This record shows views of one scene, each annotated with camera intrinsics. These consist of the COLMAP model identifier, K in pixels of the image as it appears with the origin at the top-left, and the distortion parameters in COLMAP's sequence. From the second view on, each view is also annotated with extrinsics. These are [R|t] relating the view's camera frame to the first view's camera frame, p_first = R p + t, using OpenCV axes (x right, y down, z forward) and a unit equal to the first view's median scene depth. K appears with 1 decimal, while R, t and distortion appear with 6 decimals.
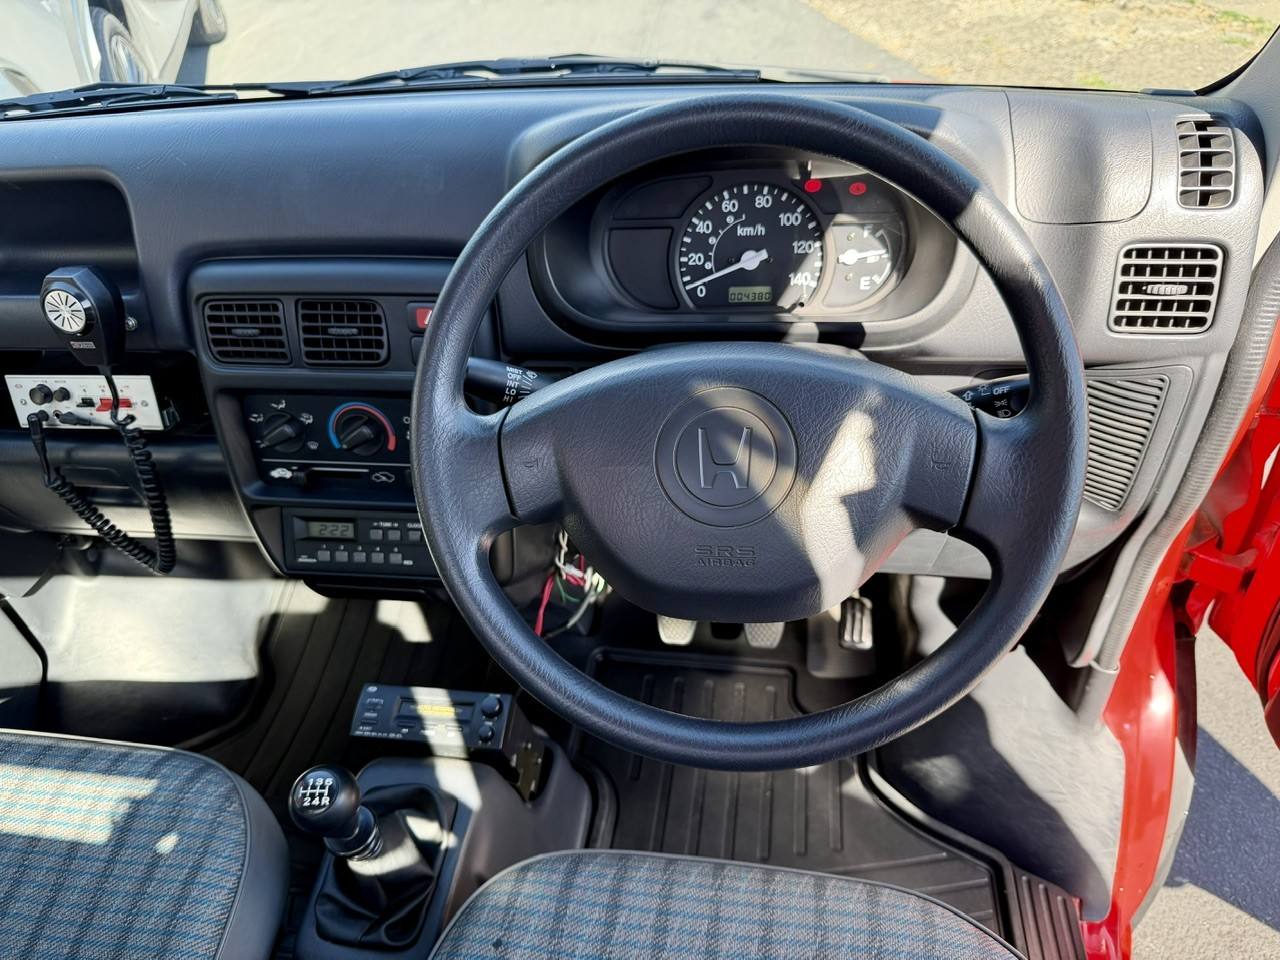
lens RADIAL K [[909.8, 0, 640.0], [0, 909.8, 480.0], [0, 0, 1]] dist [0.000988, -0.004981]
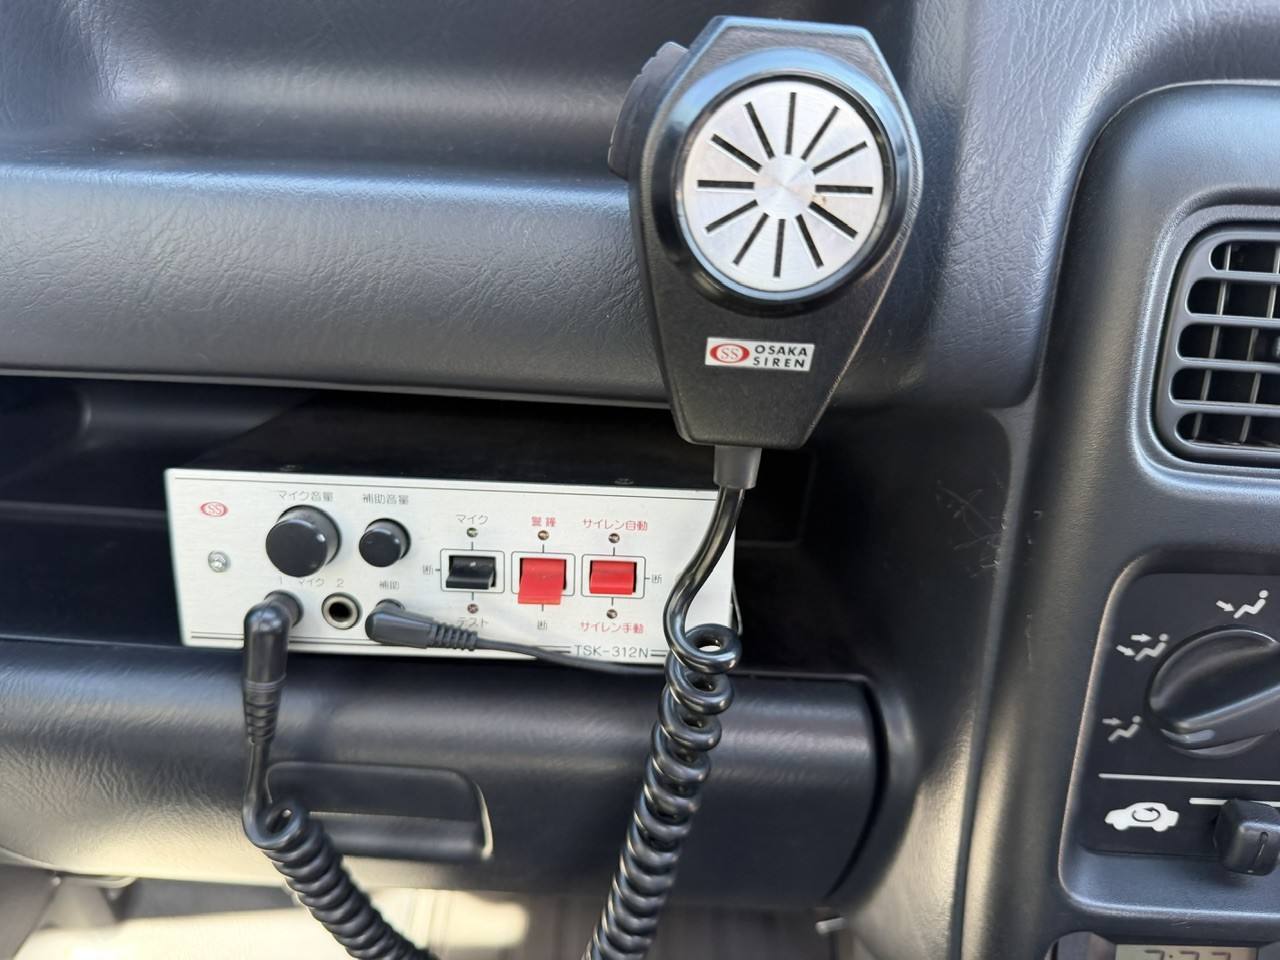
lens RADIAL K [[880.3, 0, 662.6], [0, 880.3, 458.8], [0, 0, 1]] dist [-0.005841, -0.004959]
pose [[0.981956, 0.041390, 0.184527, -0.611295], [-0.013971, 0.988966, -0.147484, -0.081299], [-0.188595, 0.142245, 0.971699, 0.715972]]
